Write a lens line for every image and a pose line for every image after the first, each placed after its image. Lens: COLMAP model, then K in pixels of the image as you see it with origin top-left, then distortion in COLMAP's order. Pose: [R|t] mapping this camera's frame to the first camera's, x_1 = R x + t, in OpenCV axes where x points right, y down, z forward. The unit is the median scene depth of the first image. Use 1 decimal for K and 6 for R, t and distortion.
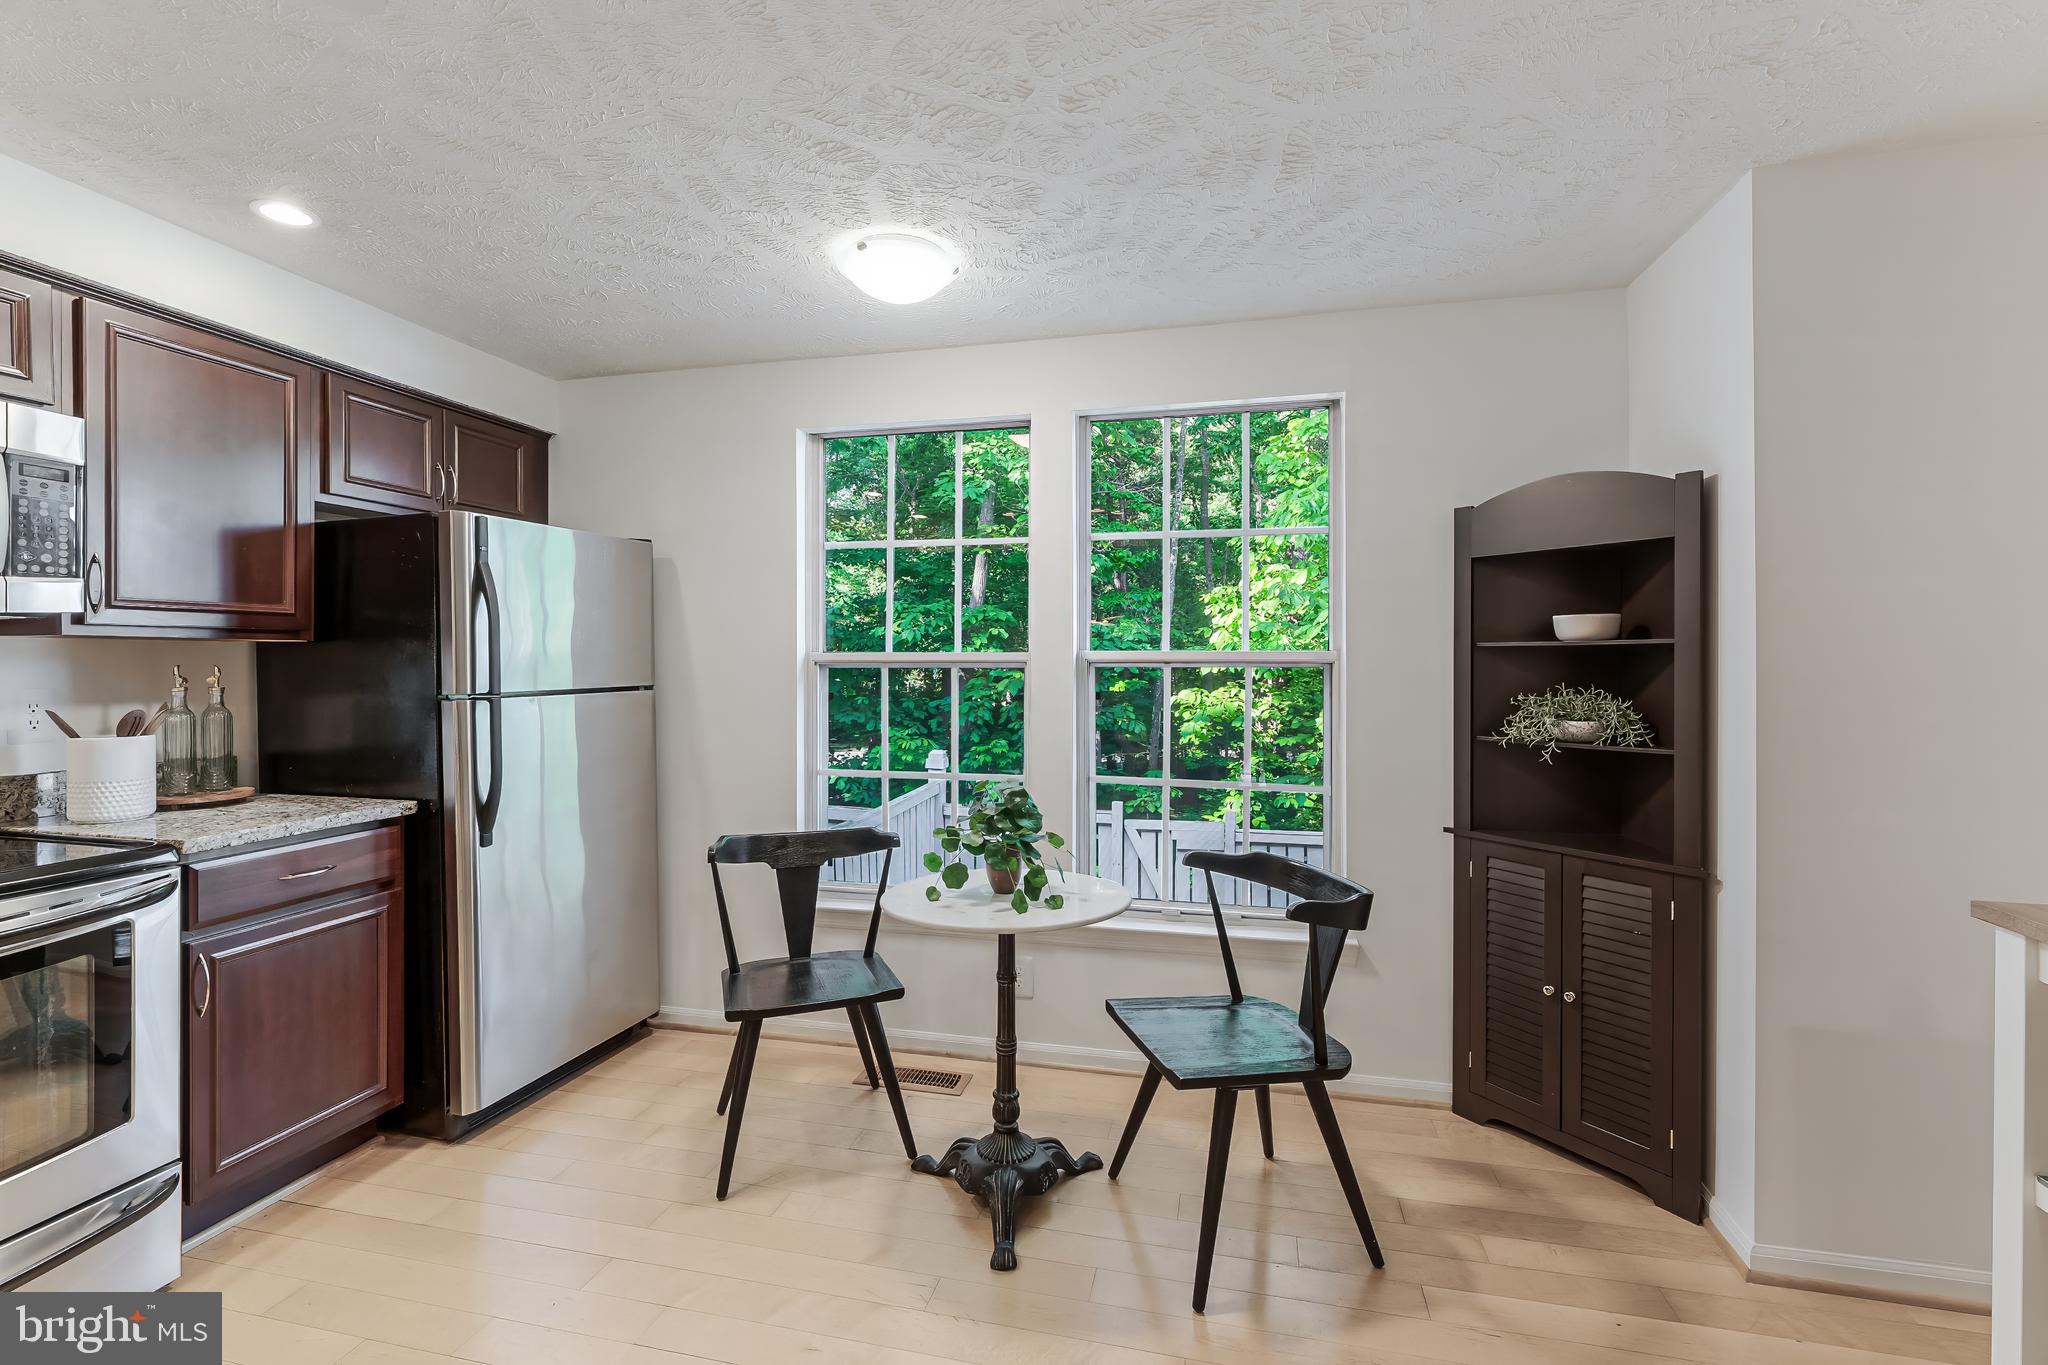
lens RADIAL K [[900.8, 0, 1028.9], [0, 900.8, 662.9], [0, 0, 1]] dist [0.000732, -0.000083]
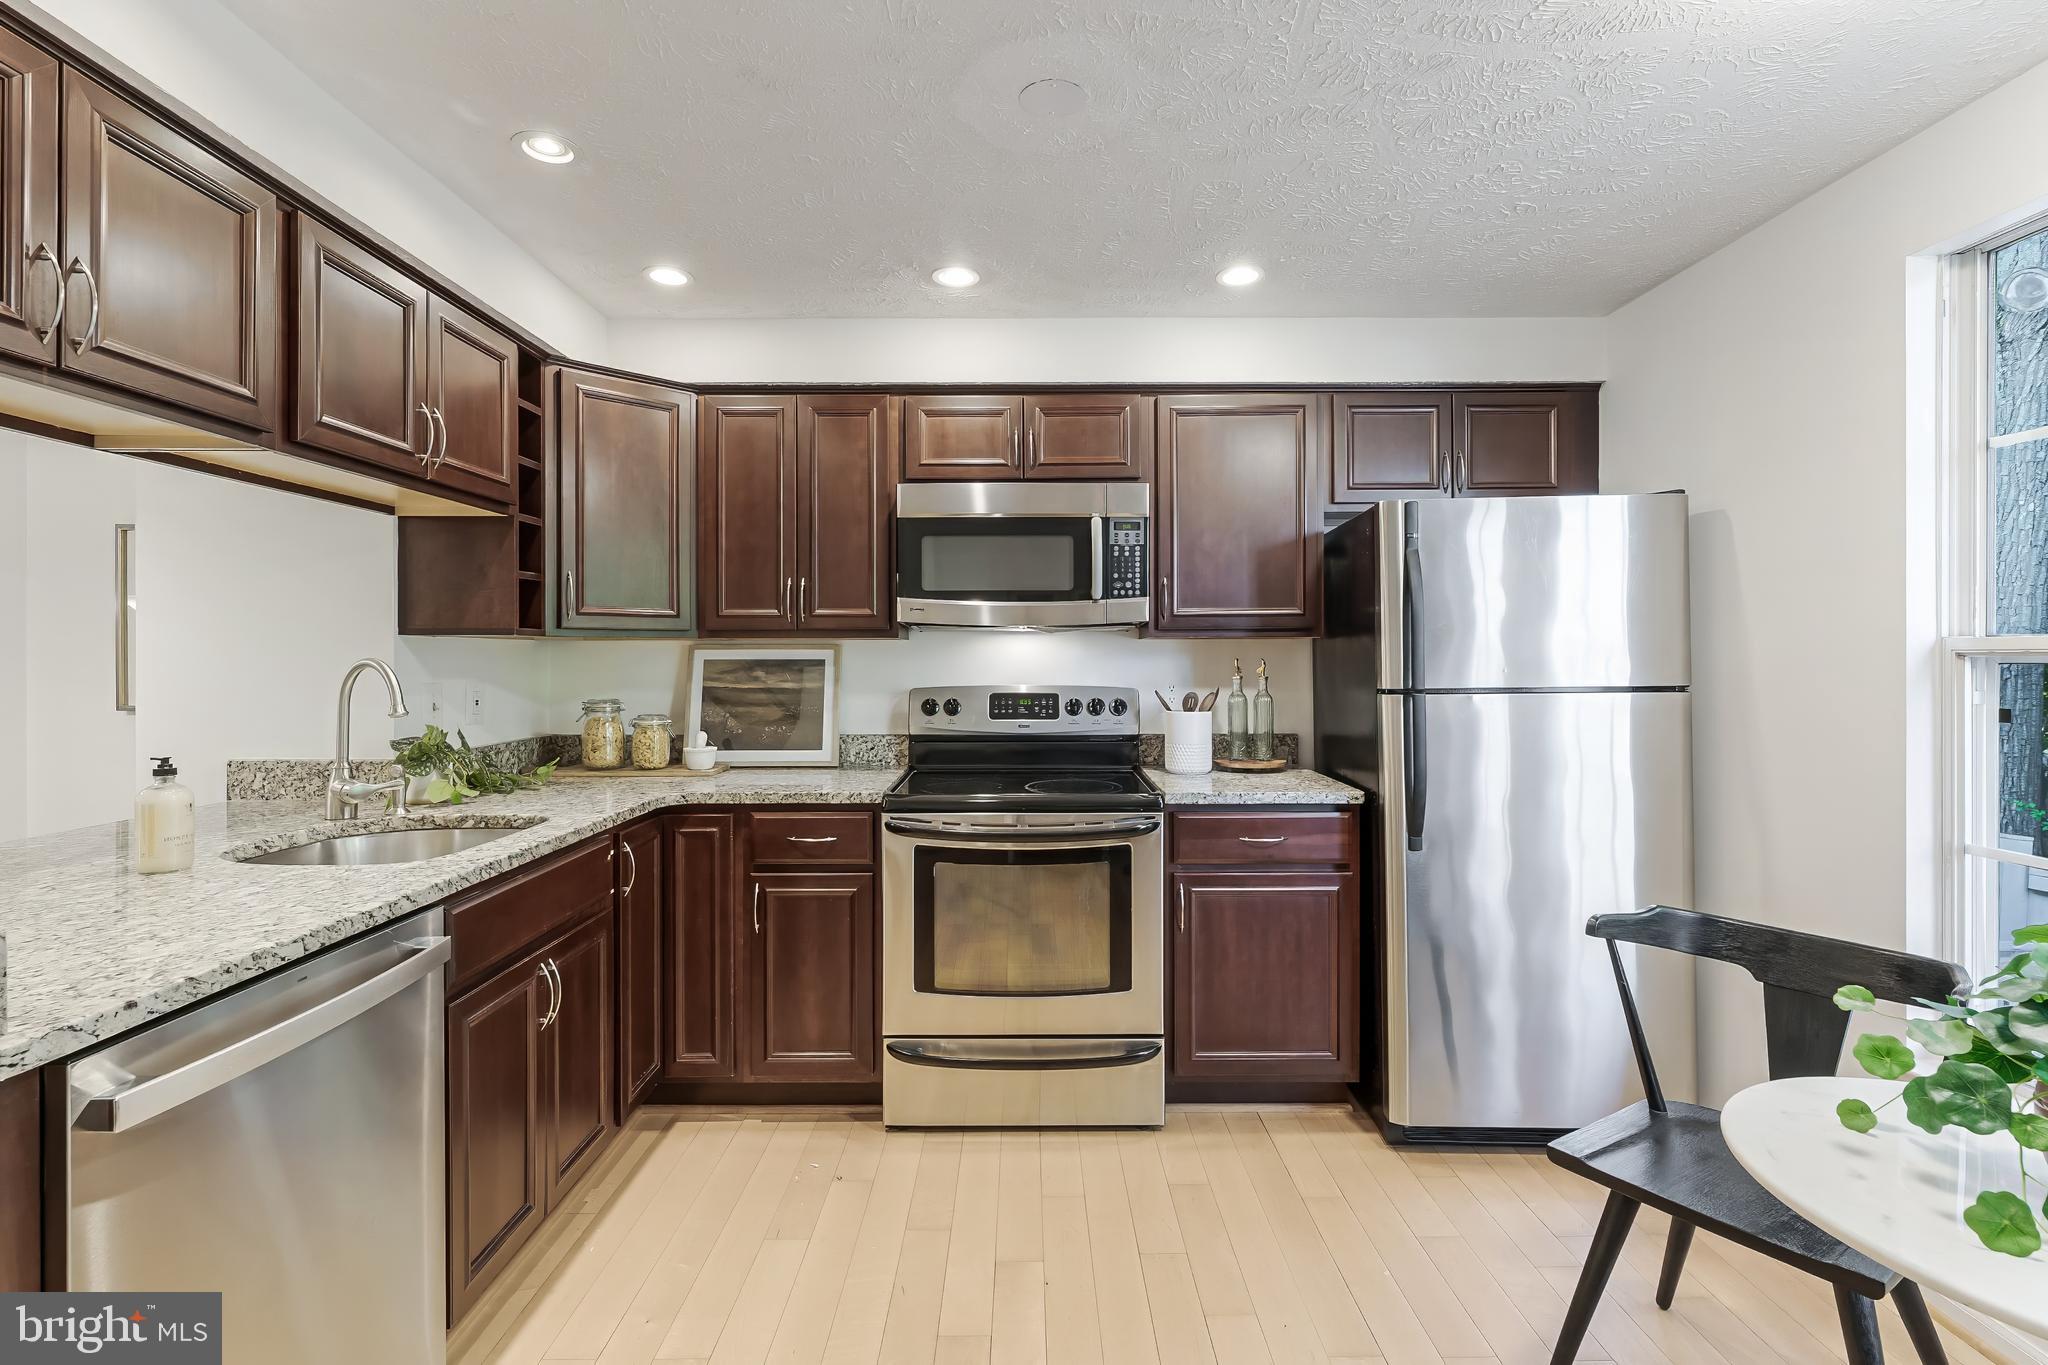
lens RADIAL K [[927.9, 0, 1026.3], [0, 927.9, 660.1], [0, 0, 1]] dist [0.000685, -0.000391]
pose [[0.237394, 0.001527, -0.971412, 0.258816], [0.002105, 0.999996, 0.002086, 0.001092], [0.971411, -0.002541, 0.237389, 0.392885]]
